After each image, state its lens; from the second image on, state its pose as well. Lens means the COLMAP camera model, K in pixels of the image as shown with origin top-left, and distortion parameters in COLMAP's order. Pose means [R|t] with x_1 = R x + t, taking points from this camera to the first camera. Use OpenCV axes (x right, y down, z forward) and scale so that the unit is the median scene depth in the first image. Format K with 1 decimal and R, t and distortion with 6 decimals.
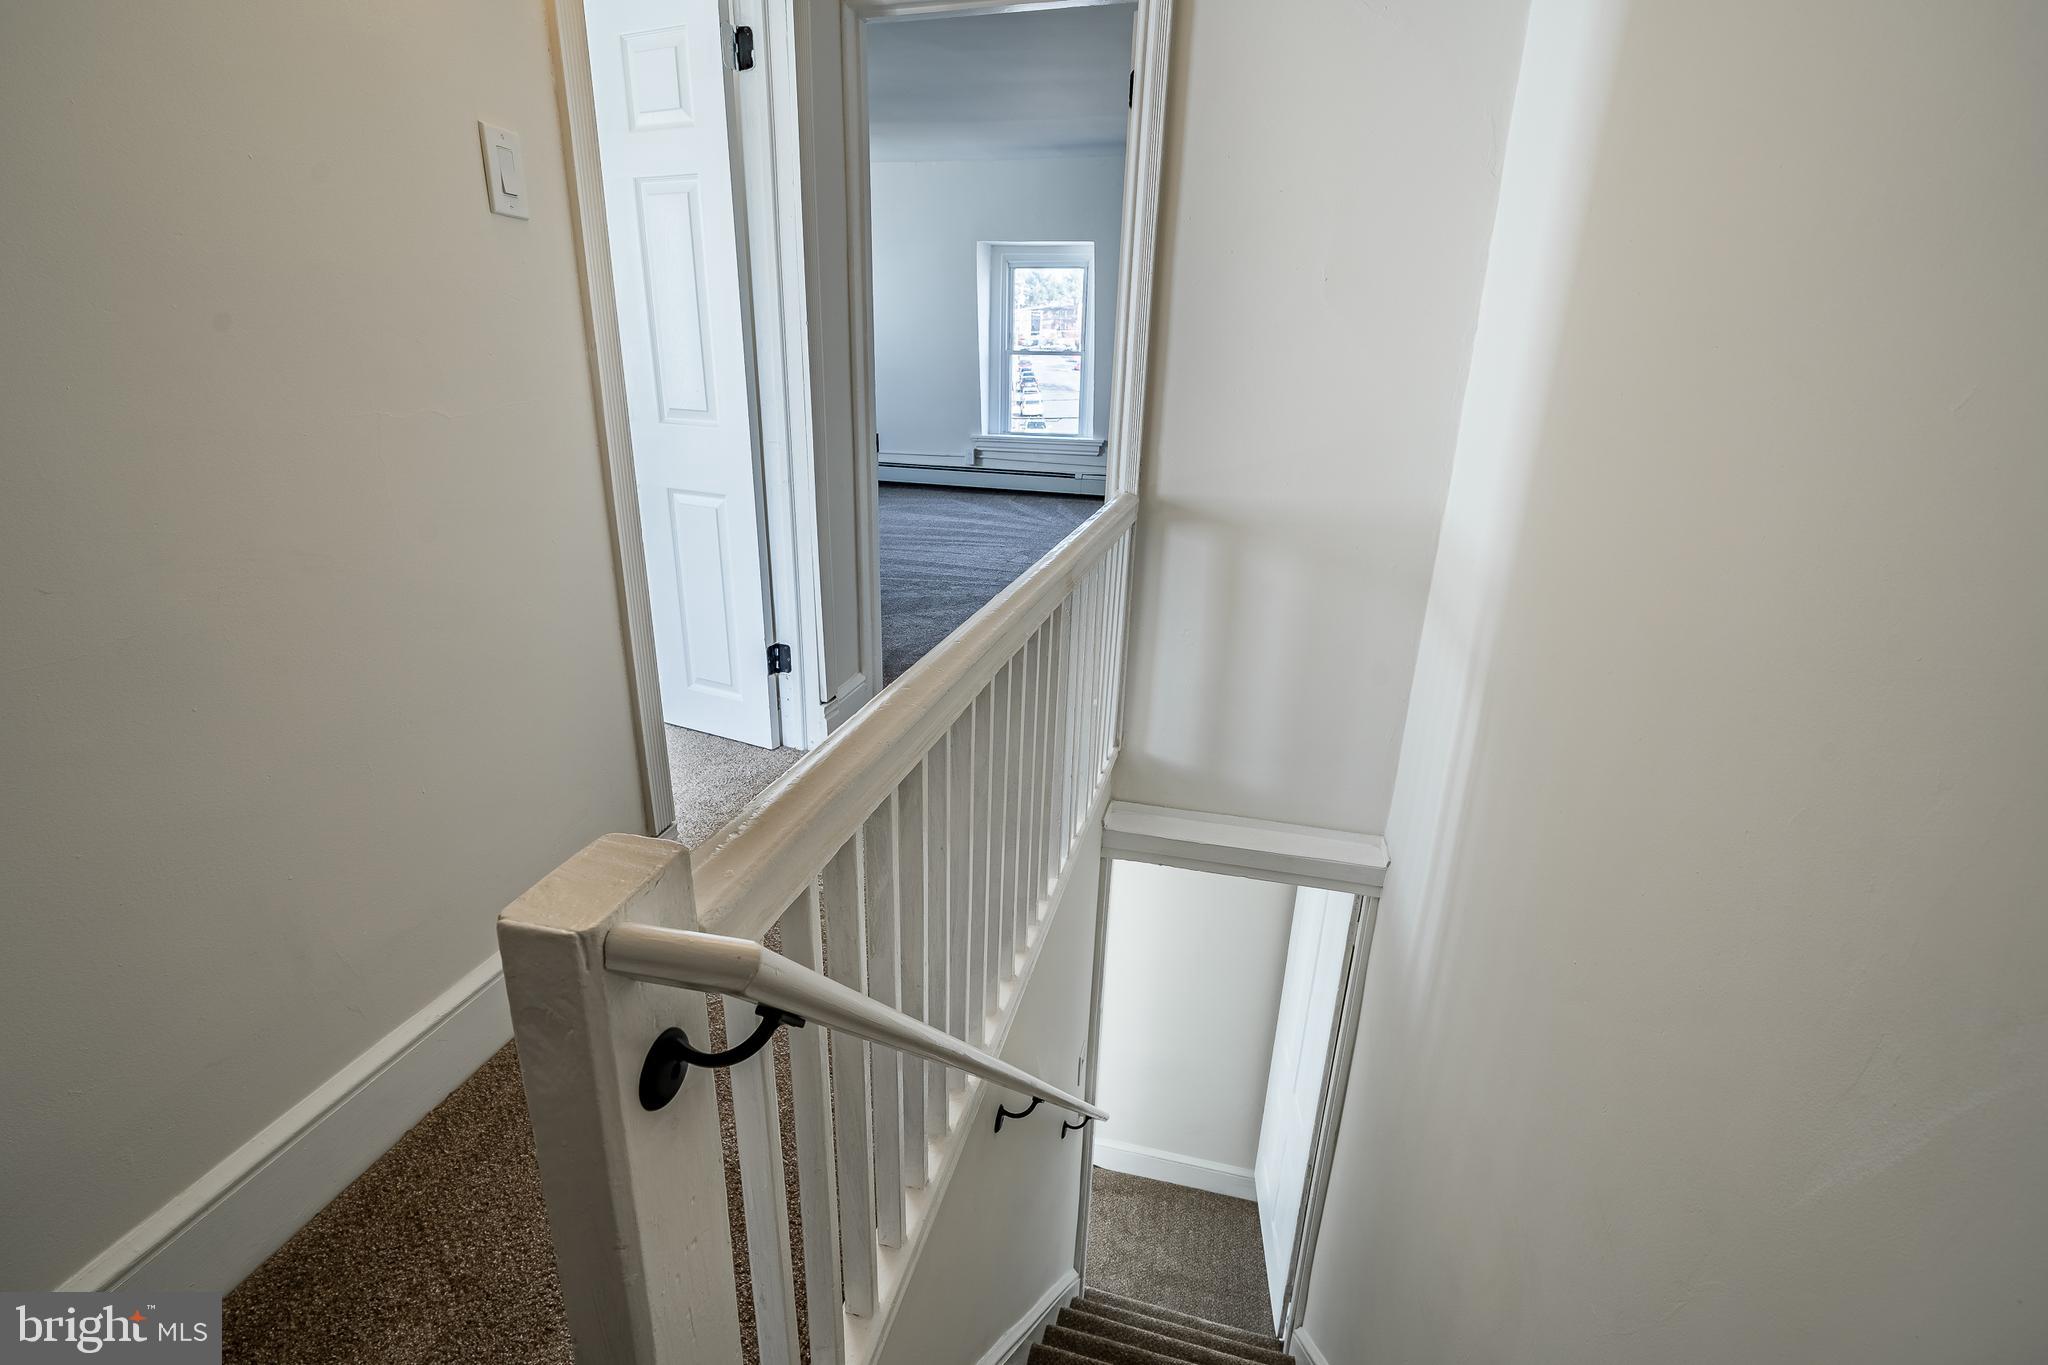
lens RADIAL K [[965.4, 0, 1027.0], [0, 965.4, 691.9], [0, 0, 1]] dist [0.017767, -0.000083]
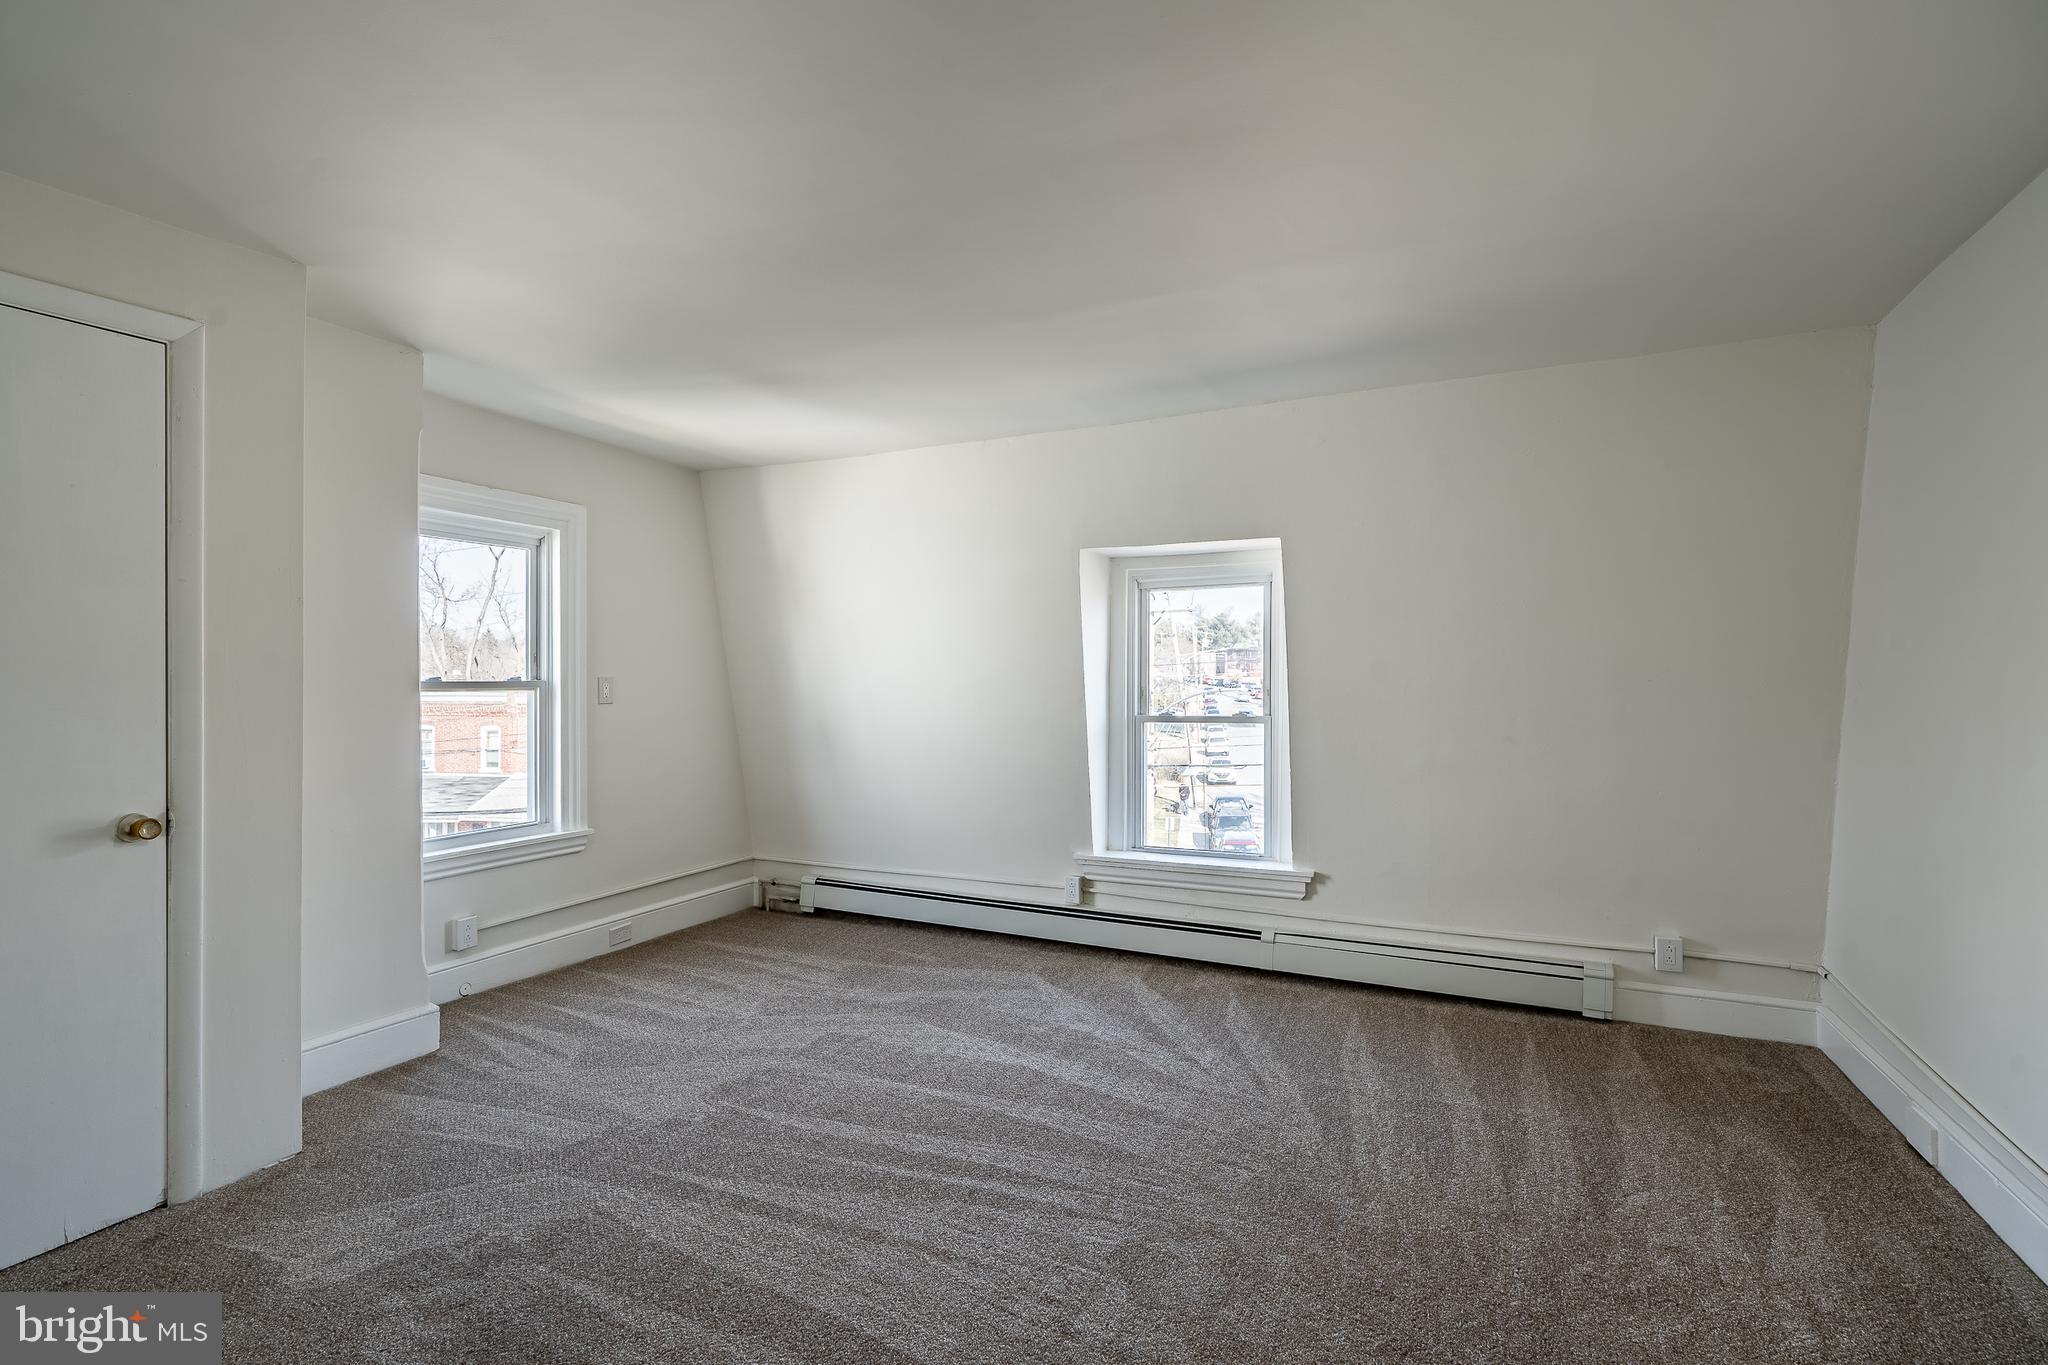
lens RADIAL K [[965.4, 0, 1024.4], [0, 965.4, 688.4], [0, 0, 1]] dist [0.017767, -0.000083]
pose [[0.981277, -0.016264, -0.191912, 0.025359], [-0.048795, 0.942927, -0.329406, -0.166771], [0.186317, 0.332603, 0.924479, 0.424185]]
